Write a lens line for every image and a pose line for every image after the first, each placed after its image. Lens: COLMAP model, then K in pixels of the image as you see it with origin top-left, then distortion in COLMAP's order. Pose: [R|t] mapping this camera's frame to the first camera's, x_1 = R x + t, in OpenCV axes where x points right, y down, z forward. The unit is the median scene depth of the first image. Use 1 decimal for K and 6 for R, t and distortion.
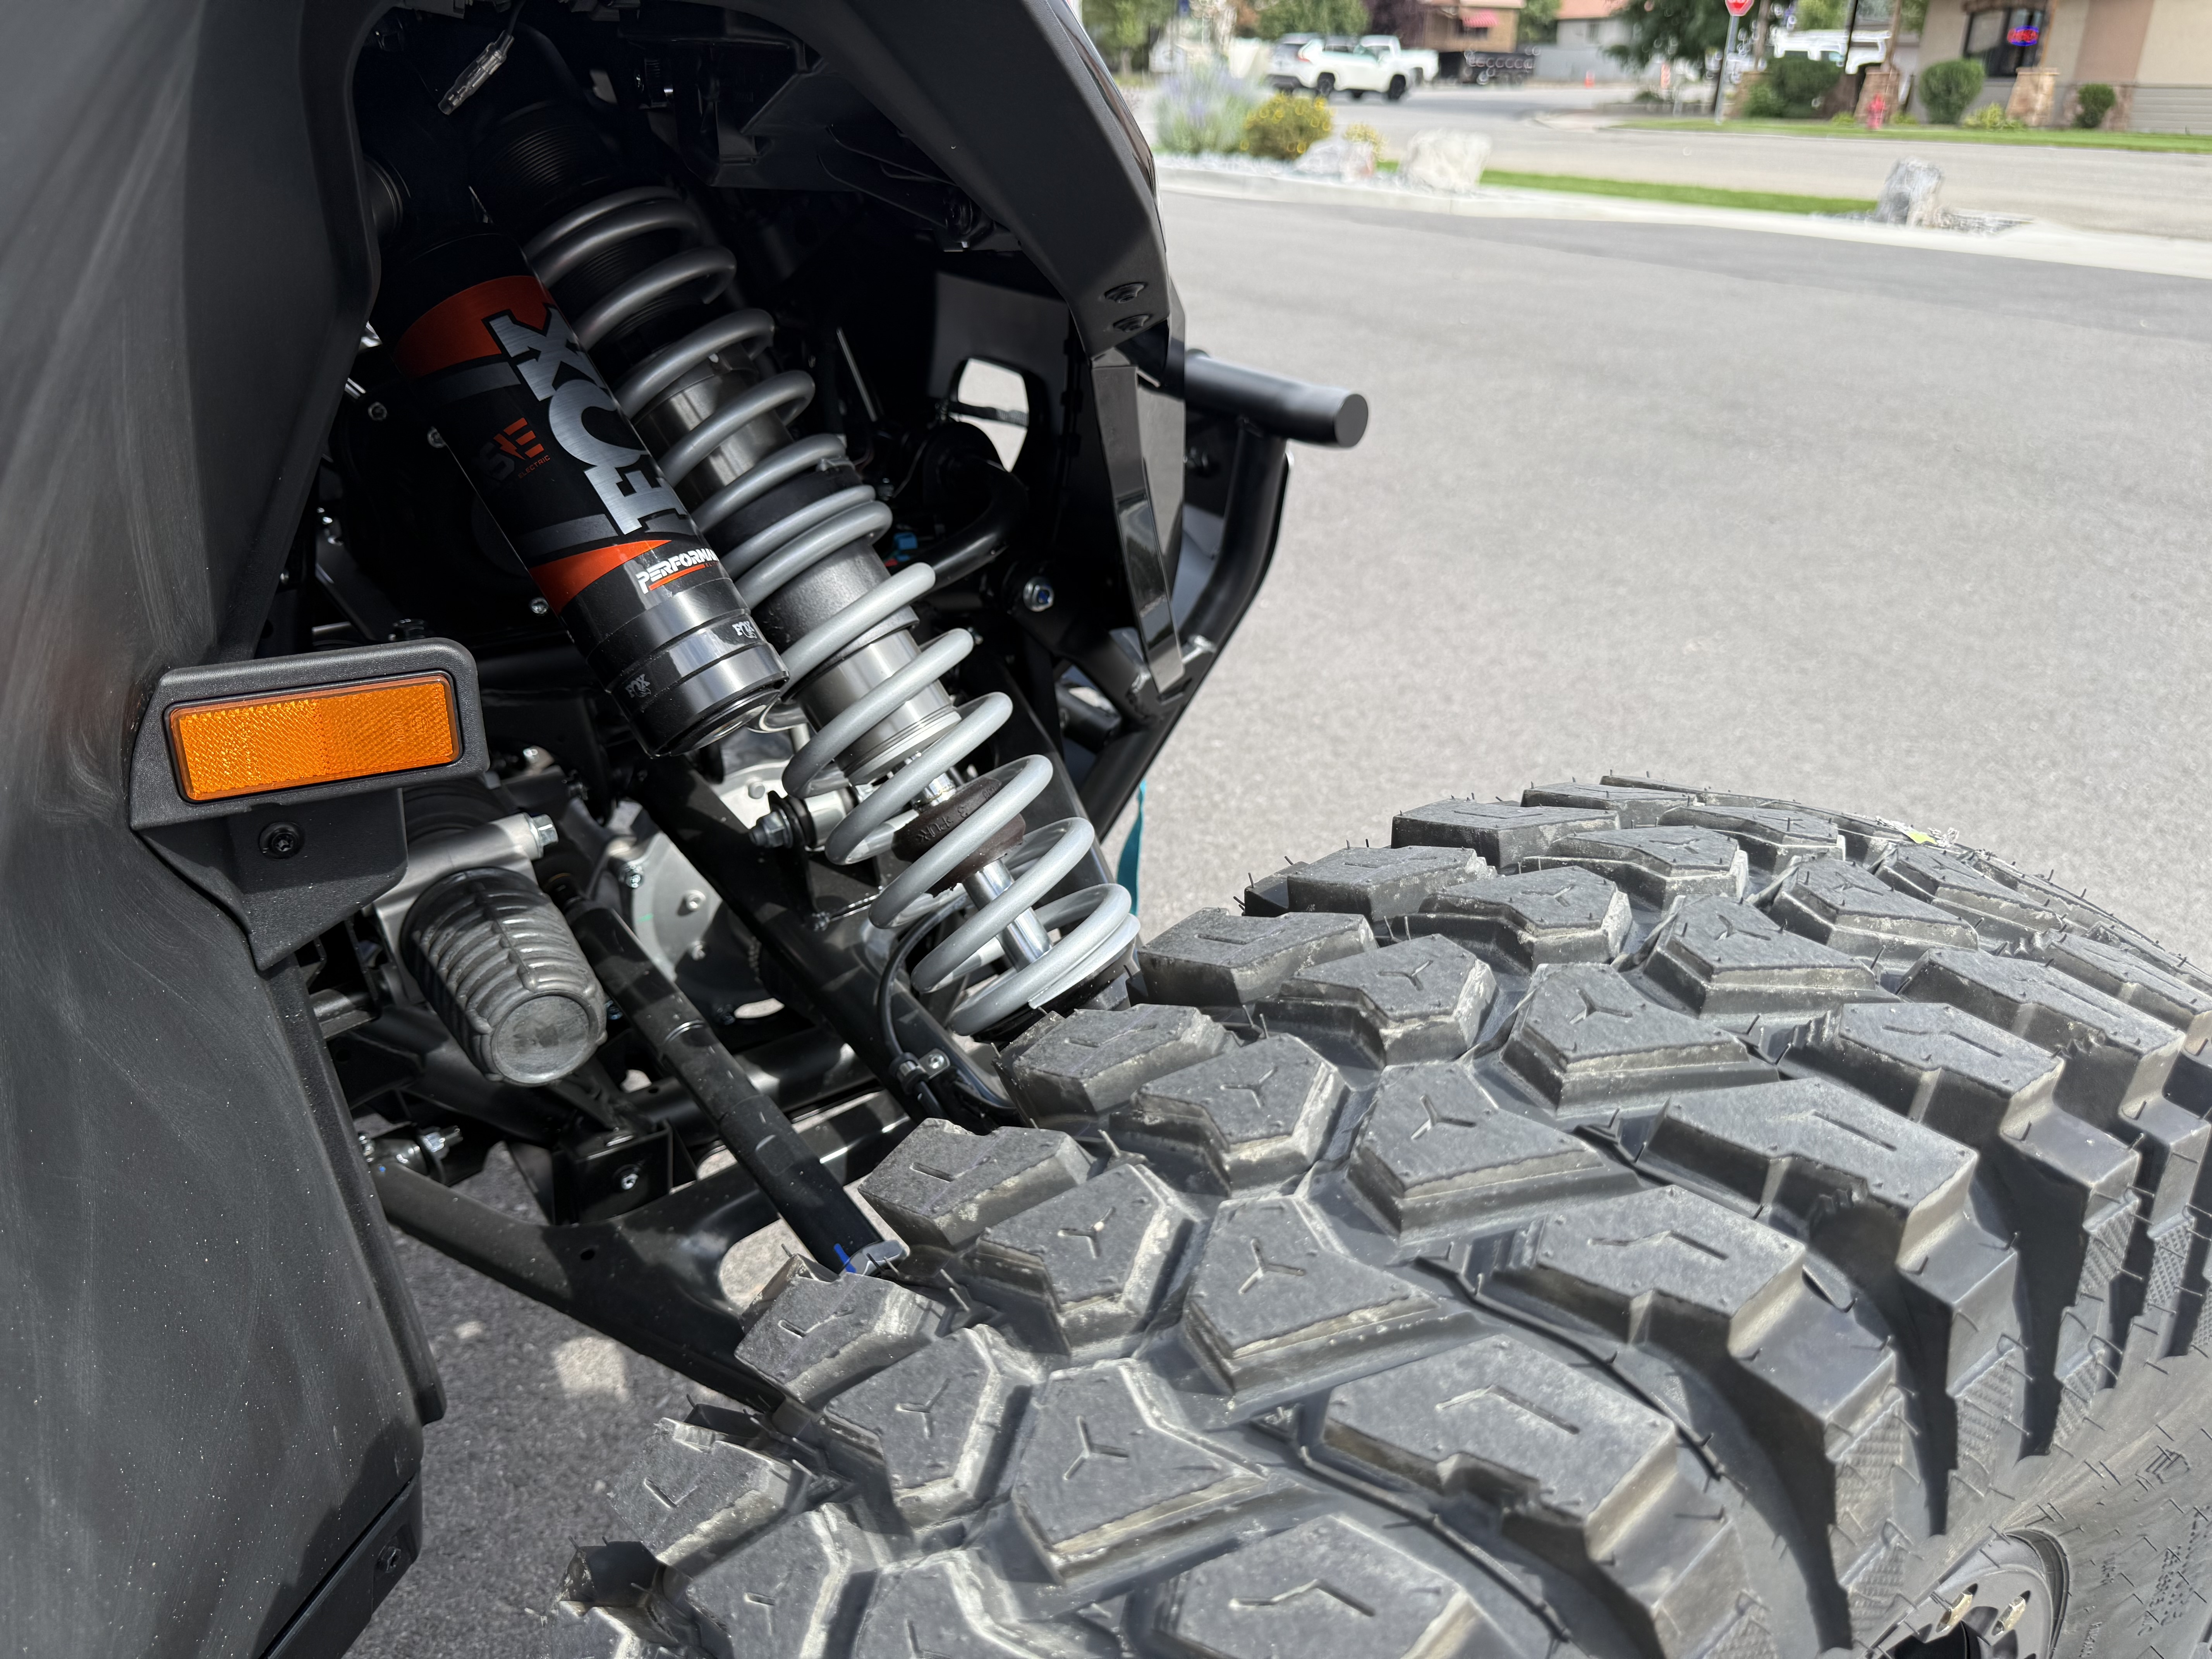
lens RADIAL K [[1577.2, 0, 1111.9], [0, 1577.2, 814.0], [0, 0, 1]] dist [0.031690, -0.047932]
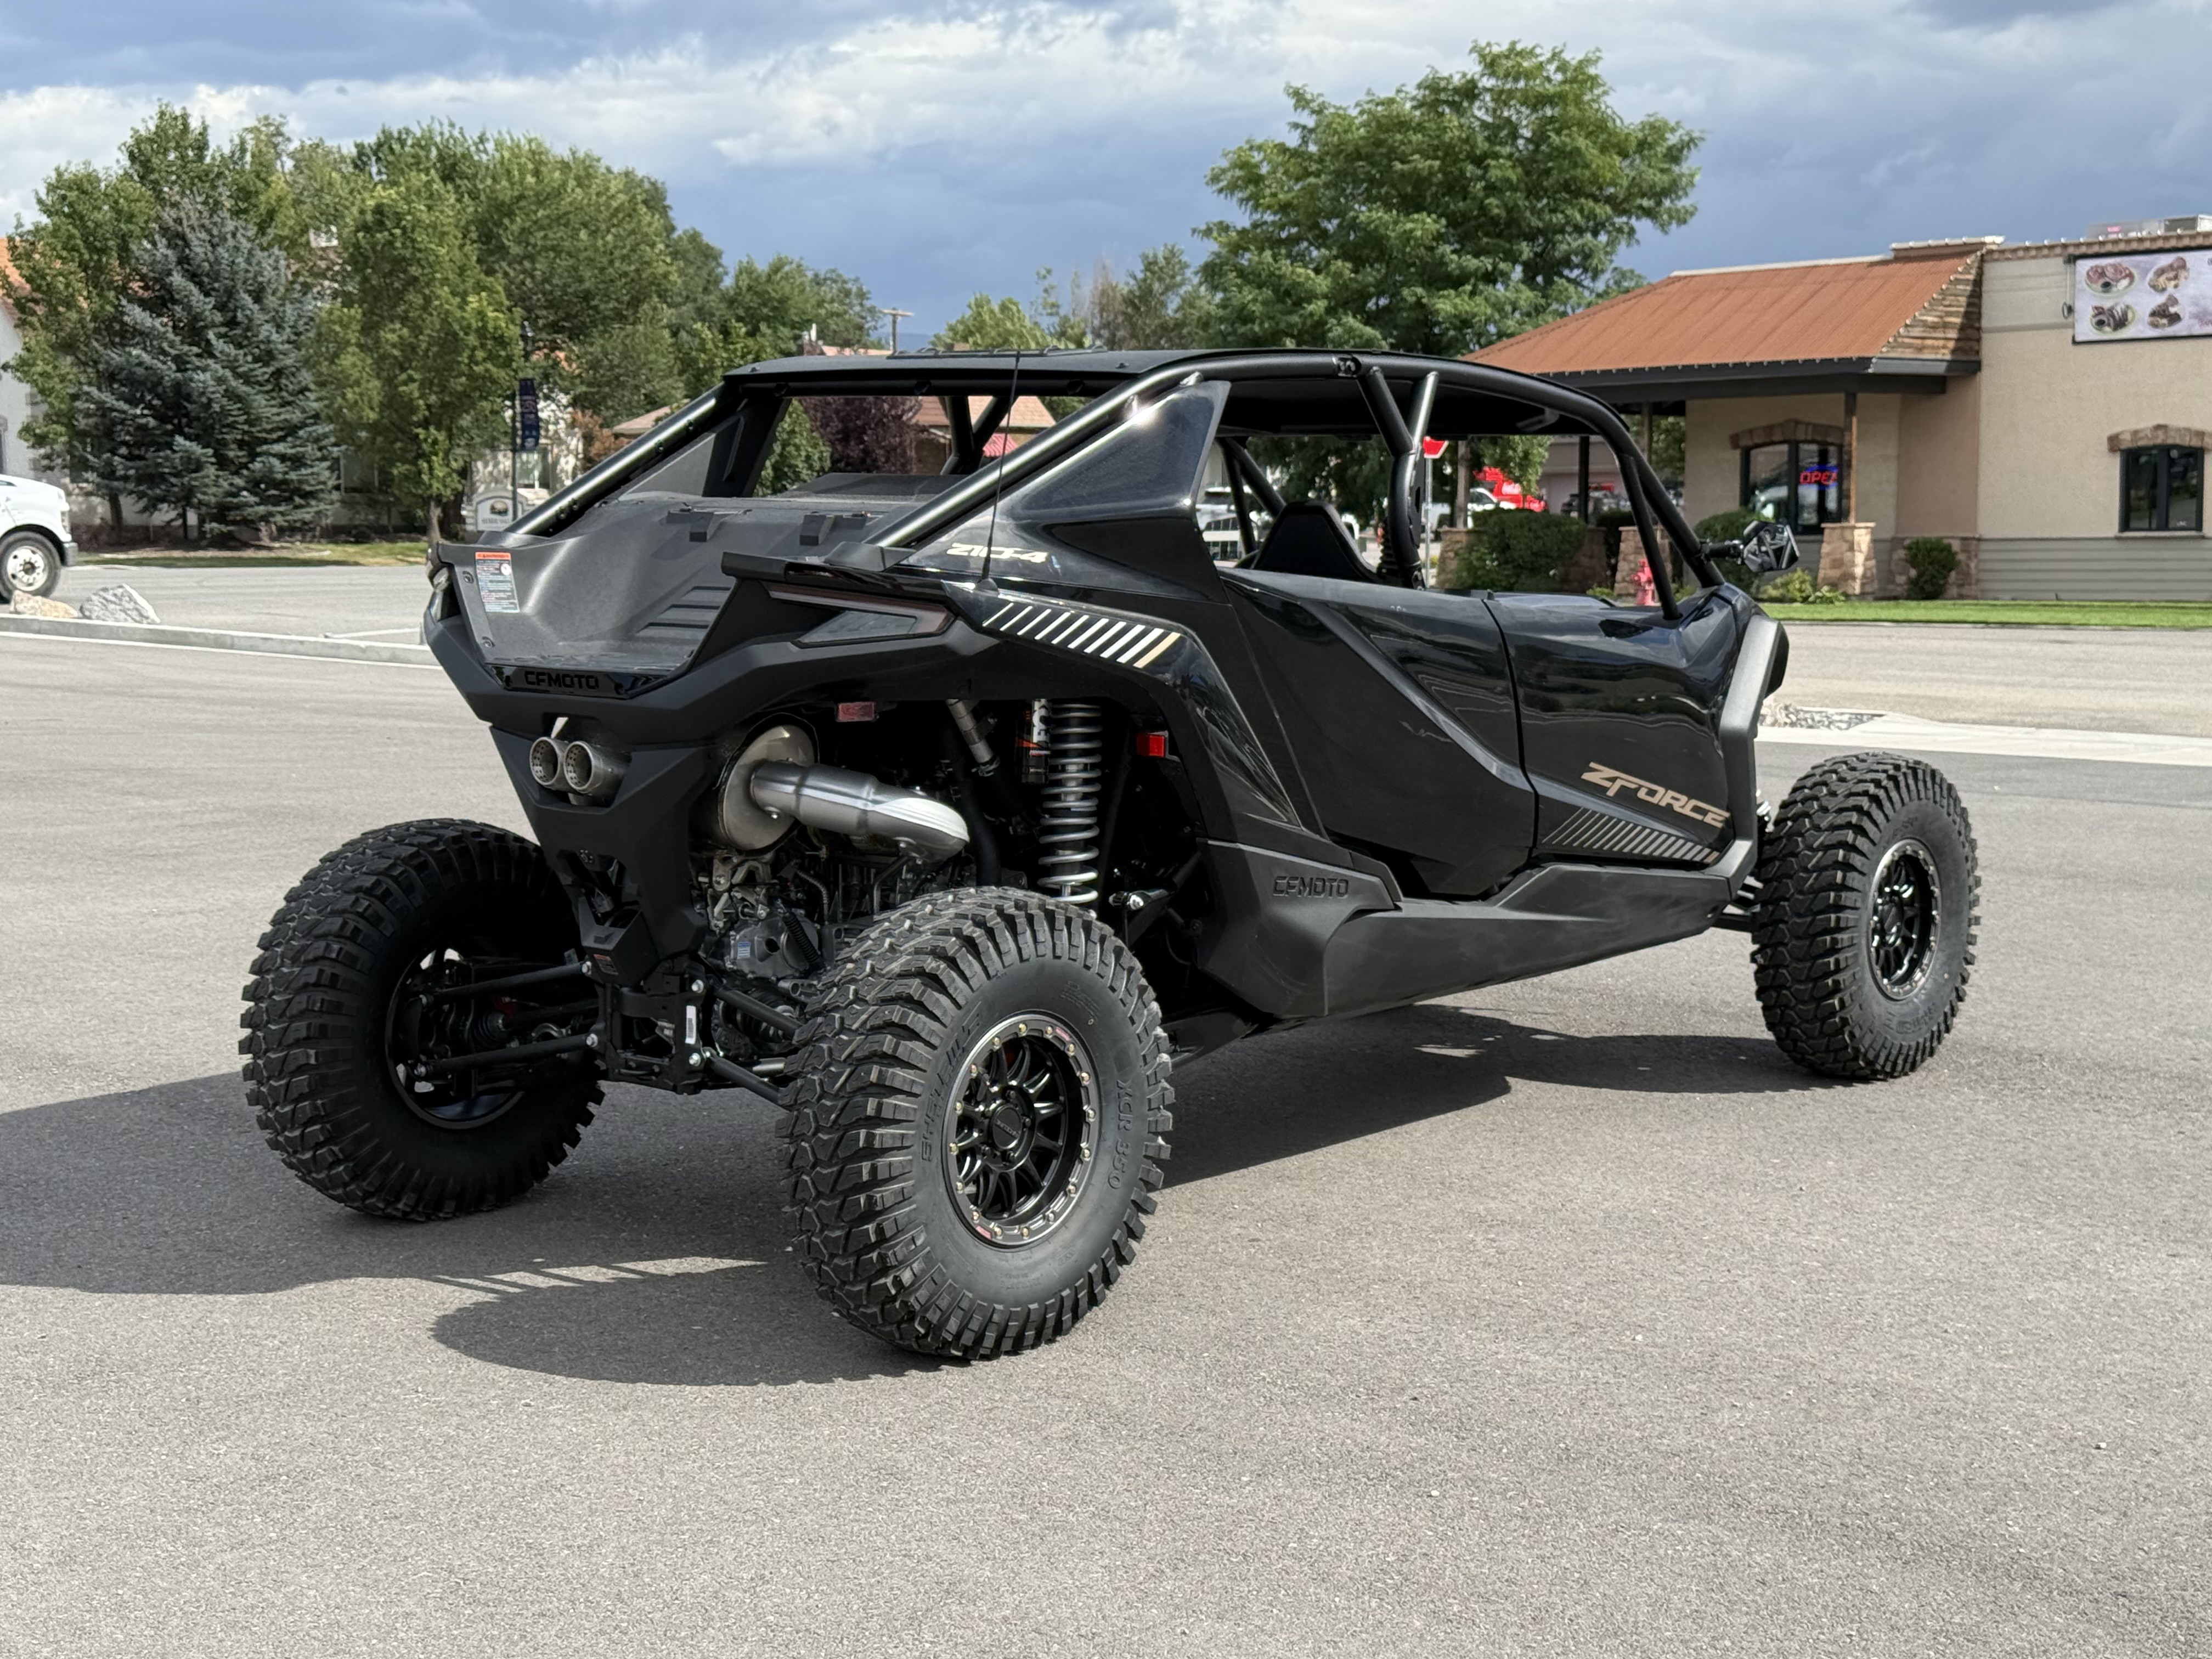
lens RADIAL K [[3207.8, 0, 1121.0], [0, 3207.8, 833.2], [0, 0, 1]] dist [0.115236, 0.000000]
pose [[0.964049, -0.037673, 0.263041, -0.109879], [0.123127, 0.940549, -0.316555, 0.075070], [-0.235478, 0.337562, 0.911374, -0.188220]]
